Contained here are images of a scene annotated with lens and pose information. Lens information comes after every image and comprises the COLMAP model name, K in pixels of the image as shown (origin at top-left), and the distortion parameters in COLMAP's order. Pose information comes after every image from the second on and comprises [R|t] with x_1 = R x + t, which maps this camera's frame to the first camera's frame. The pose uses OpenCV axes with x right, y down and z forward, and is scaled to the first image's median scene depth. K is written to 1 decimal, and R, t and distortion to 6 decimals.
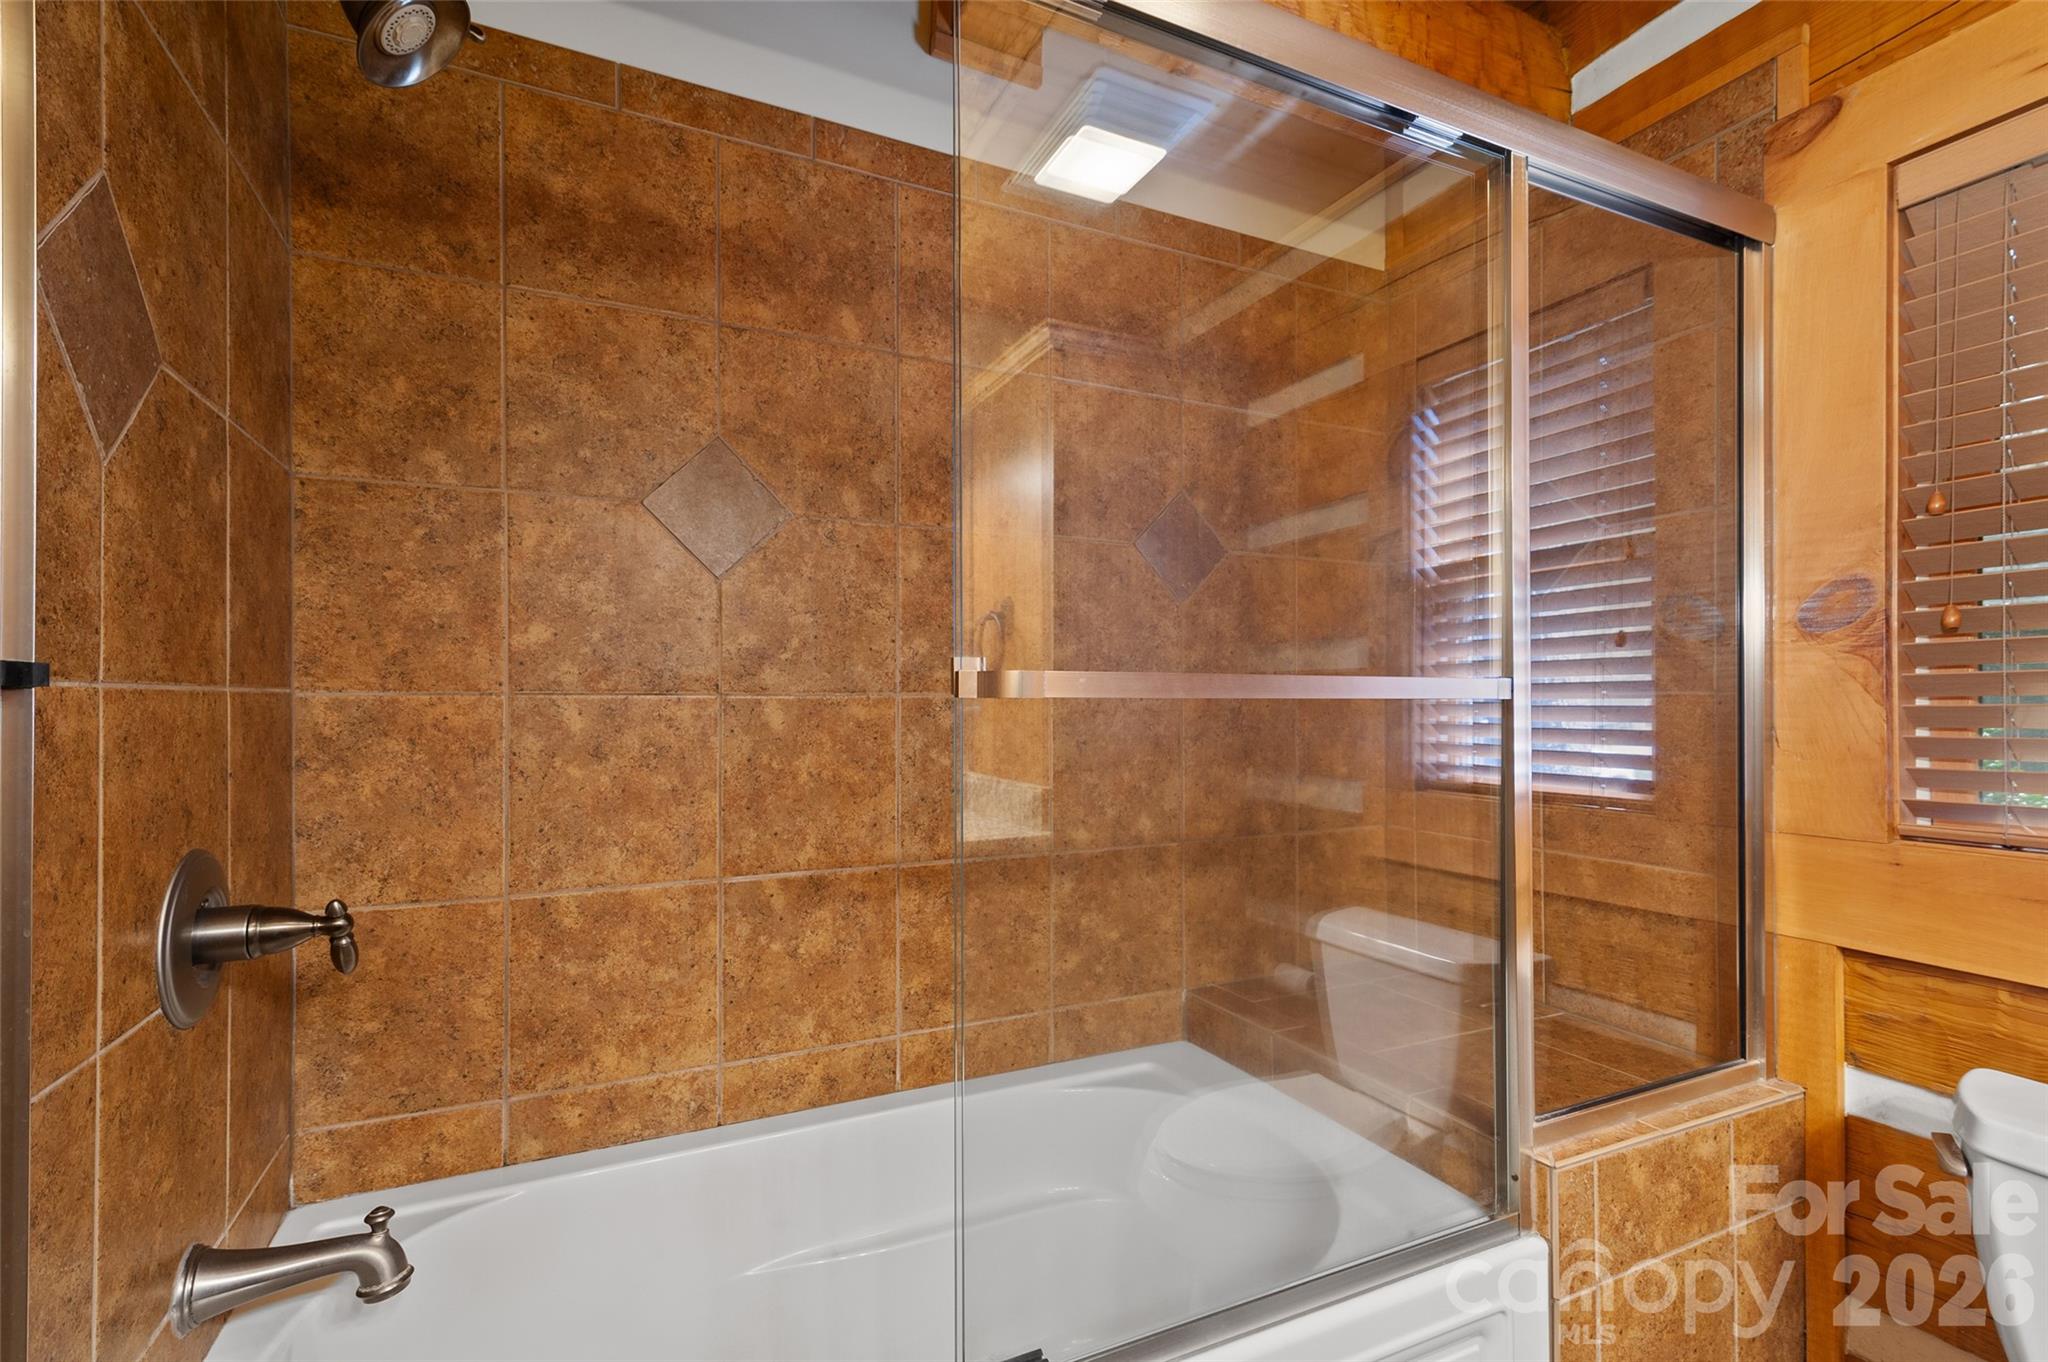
lens RADIAL K [[924.1, 0, 1023.2], [0, 924.1, 700.8], [0, 0, 1]] dist [0.013373, -0.000493]
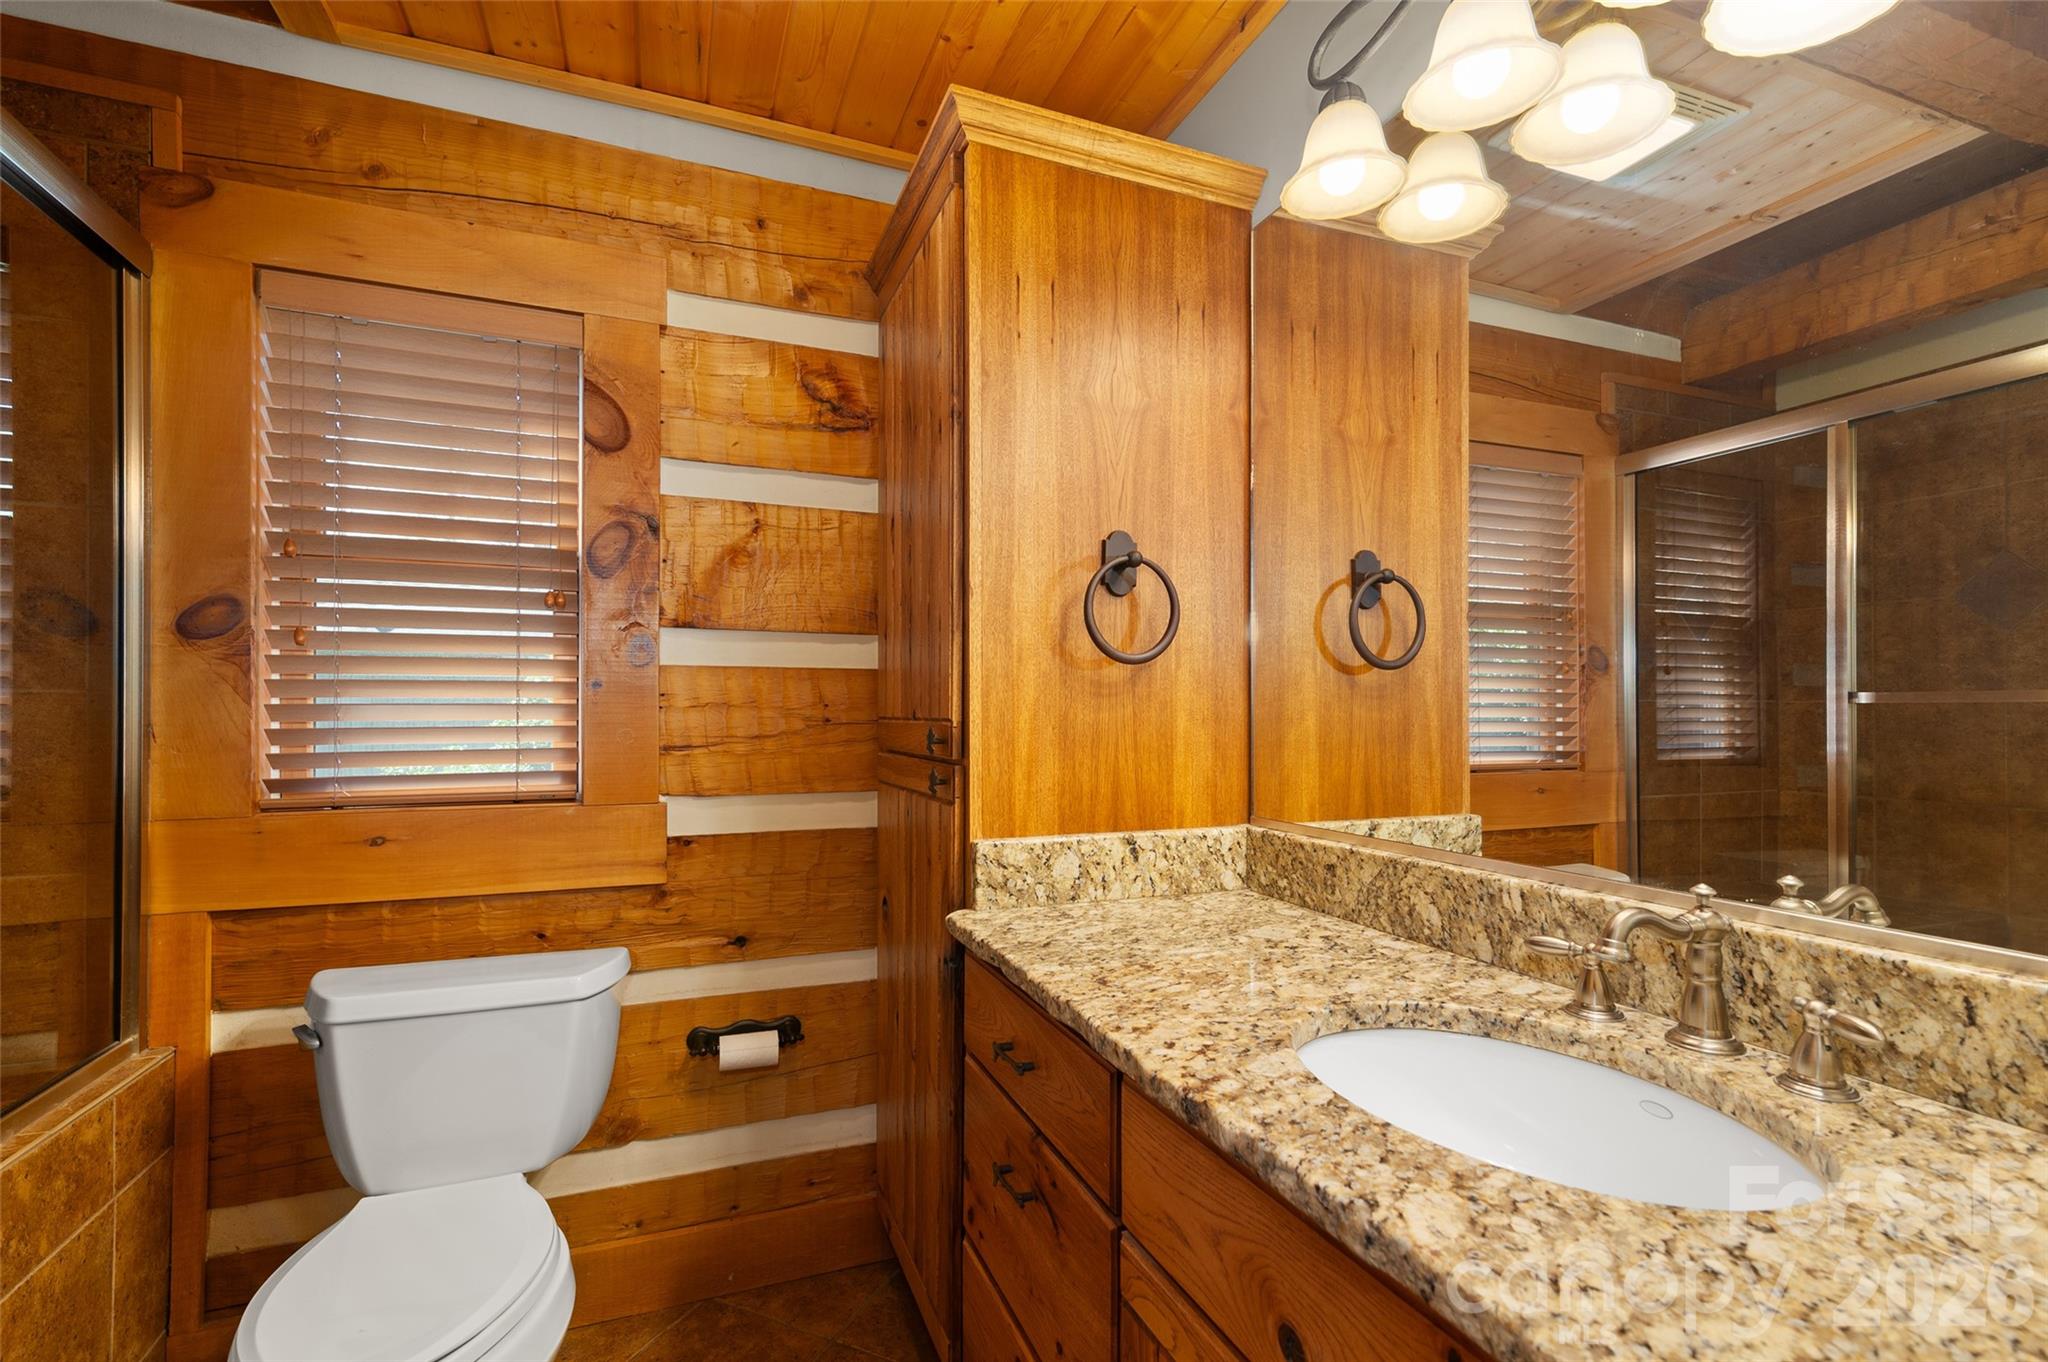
lens RADIAL K [[924.1, 0, 1025.6], [0, 924.1, 696.5], [0, 0, 1]] dist [0.013373, -0.000493]
pose [[0.072625, 0.009010, 0.997319, -0.212378], [-0.002153, 0.999958, -0.008877, 0.004048], [-0.997357, -0.001502, 0.072641, -0.095277]]
